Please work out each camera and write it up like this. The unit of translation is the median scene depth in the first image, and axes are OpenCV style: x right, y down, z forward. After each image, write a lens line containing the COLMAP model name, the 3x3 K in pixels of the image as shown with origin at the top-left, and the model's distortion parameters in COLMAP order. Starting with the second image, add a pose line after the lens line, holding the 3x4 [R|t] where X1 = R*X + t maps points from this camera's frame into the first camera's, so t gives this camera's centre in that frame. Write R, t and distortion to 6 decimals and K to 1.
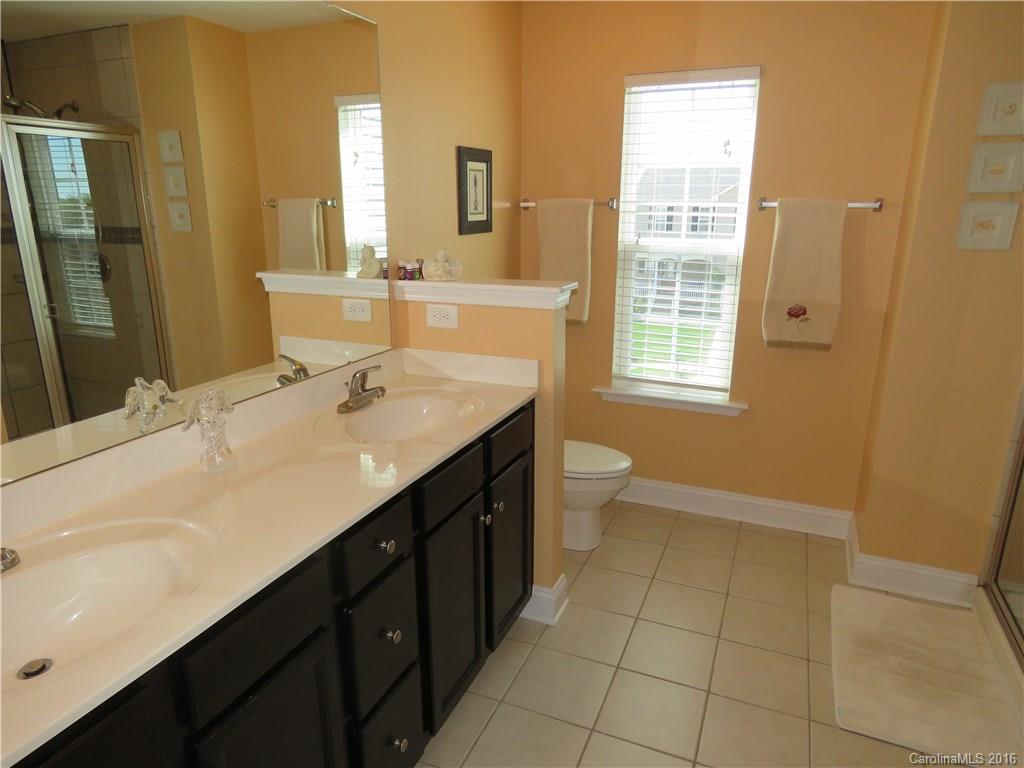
lens RADIAL K [[650.8, 0, 512.6], [0, 650.8, 385.7], [0, 0, 1]] dist [0.013101, 0.009837]
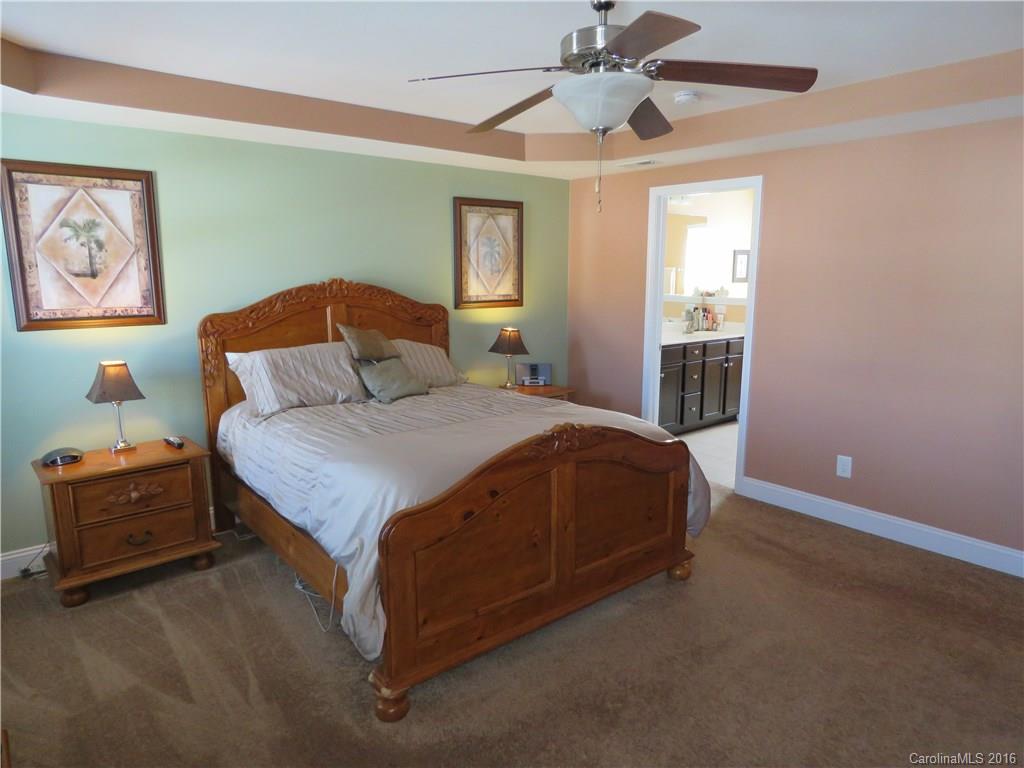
lens RADIAL K [[650.8, 0, 513.4], [0, 650.8, 382.6], [0, 0, 1]] dist [0.013101, 0.009837]
pose [[0.891446, 0.077667, -0.446421, 0.389059], [-0.120462, 0.990369, -0.068248, 0.523464], [0.436821, 0.114616, 0.892217, -1.944078]]
